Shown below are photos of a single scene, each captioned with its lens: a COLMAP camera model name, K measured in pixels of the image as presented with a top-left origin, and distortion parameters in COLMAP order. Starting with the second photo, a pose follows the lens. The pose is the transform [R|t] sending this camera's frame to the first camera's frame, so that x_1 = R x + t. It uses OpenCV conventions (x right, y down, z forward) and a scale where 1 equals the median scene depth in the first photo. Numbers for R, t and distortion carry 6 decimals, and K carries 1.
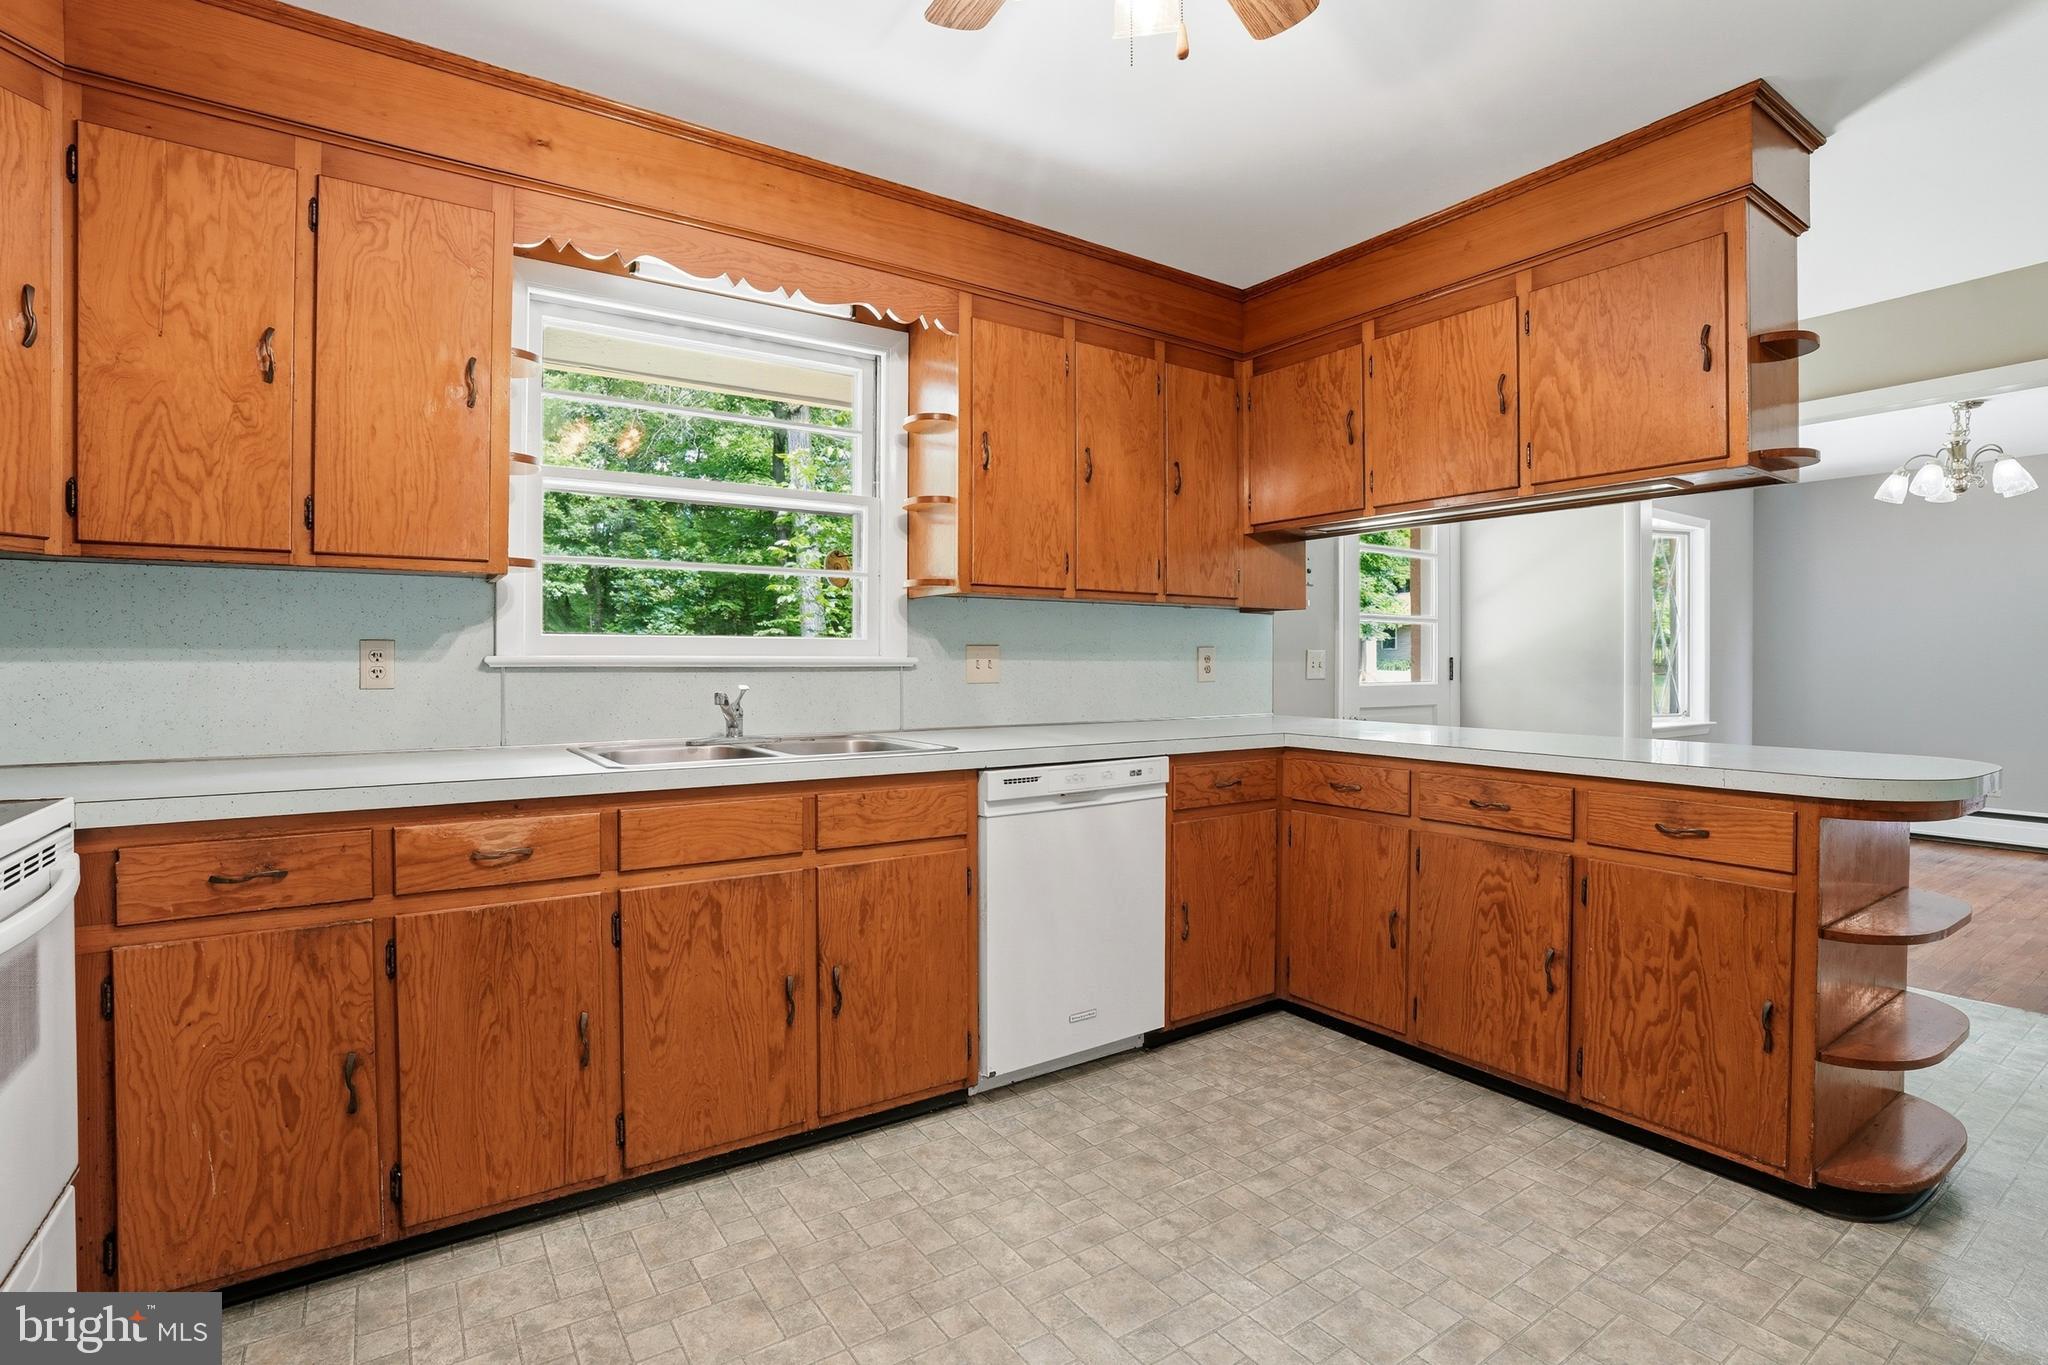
lens RADIAL K [[955.3, 0, 1007.2], [0, 955.3, 677.0], [0, 0, 1]] dist [-0.075488, 0.027731]
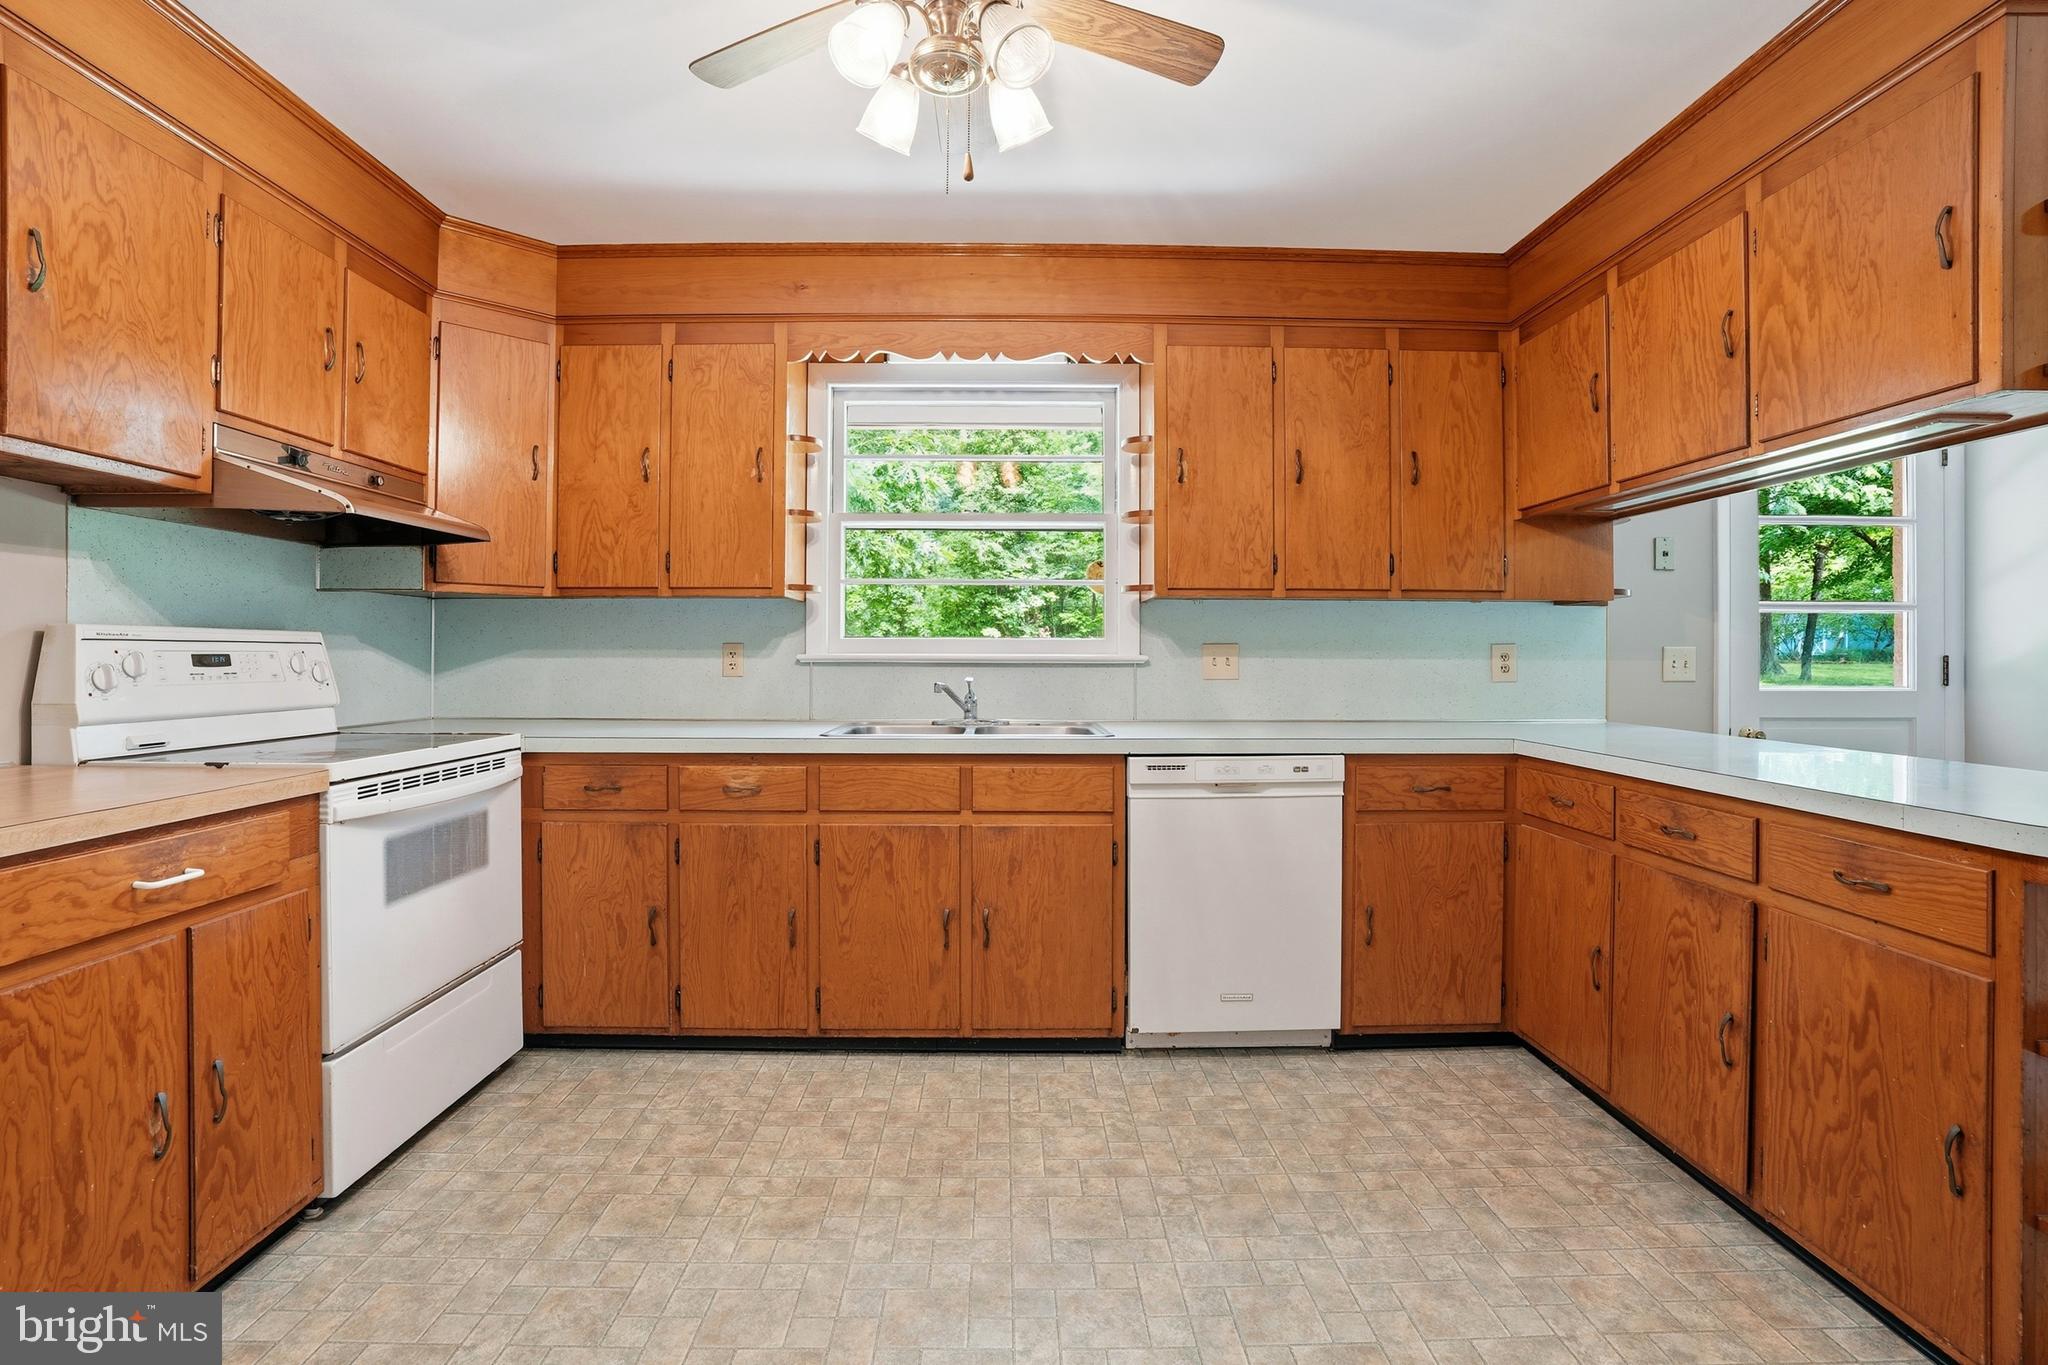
lens RADIAL K [[949.4, 0, 1011.4], [0, 949.4, 666.0], [0, 0, 1]] dist [-0.075241, 0.024765]
pose [[0.840023, 0.006451, -0.542512, 0.467391], [-0.010425, 0.999937, -0.004250, -0.002180], [0.542450, 0.009226, 0.840038, -0.011961]]
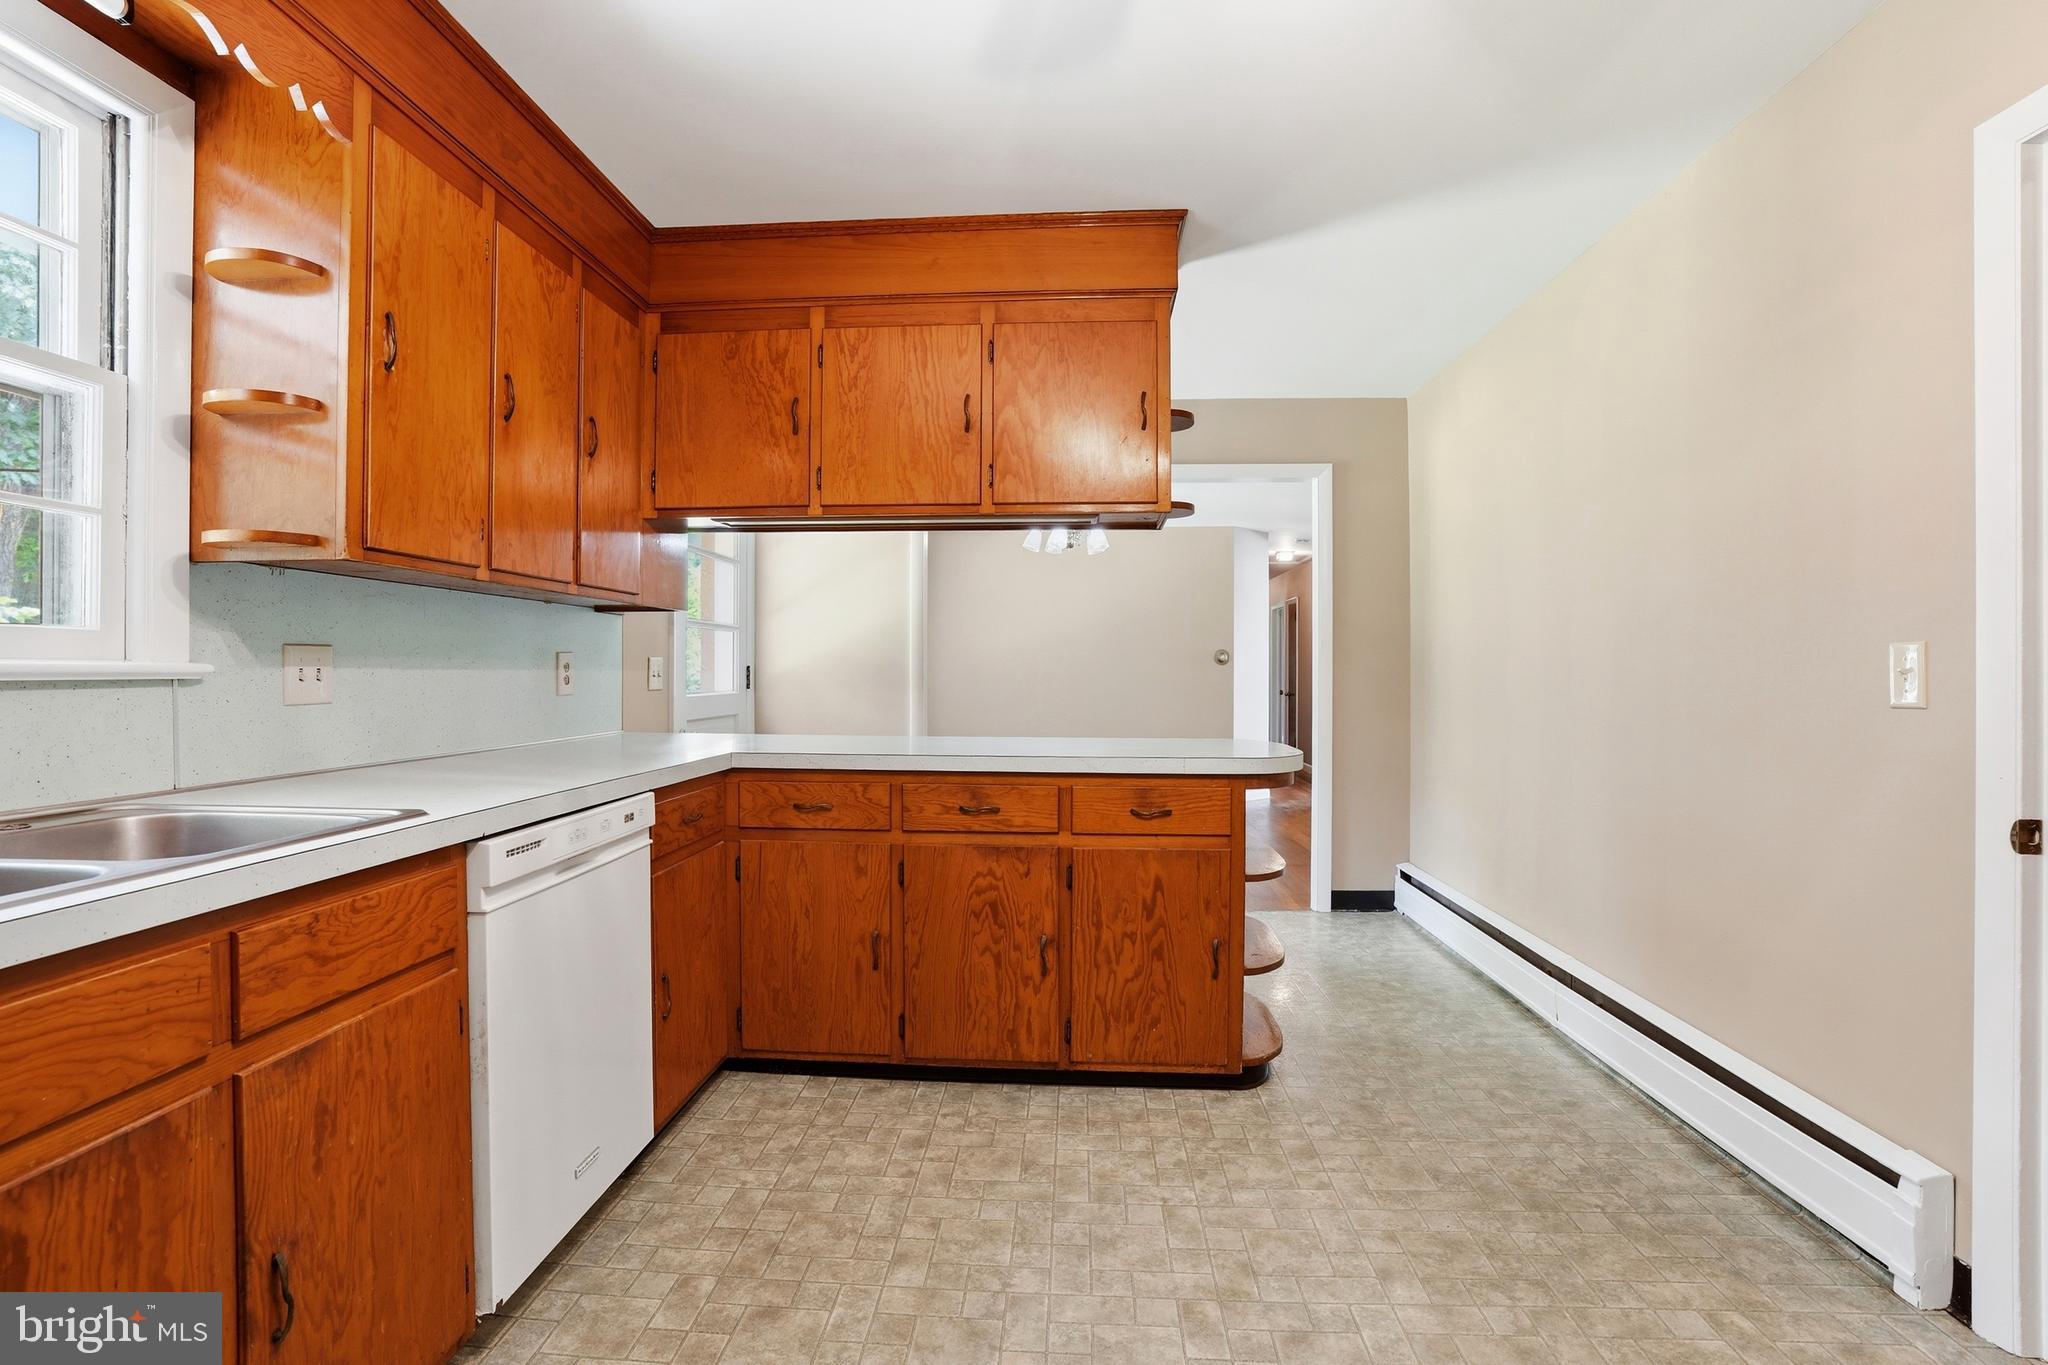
lens RADIAL K [[955.3, 0, 1007.2], [0, 955.3, 677.0], [0, 0, 1]] dist [-0.075488, 0.027731]
pose [[0.611119, -0.004834, 0.791524, -0.304479], [0.010485, 0.999943, -0.001988, -0.006915], [-0.791470, 0.009514, 0.611135, 0.339153]]
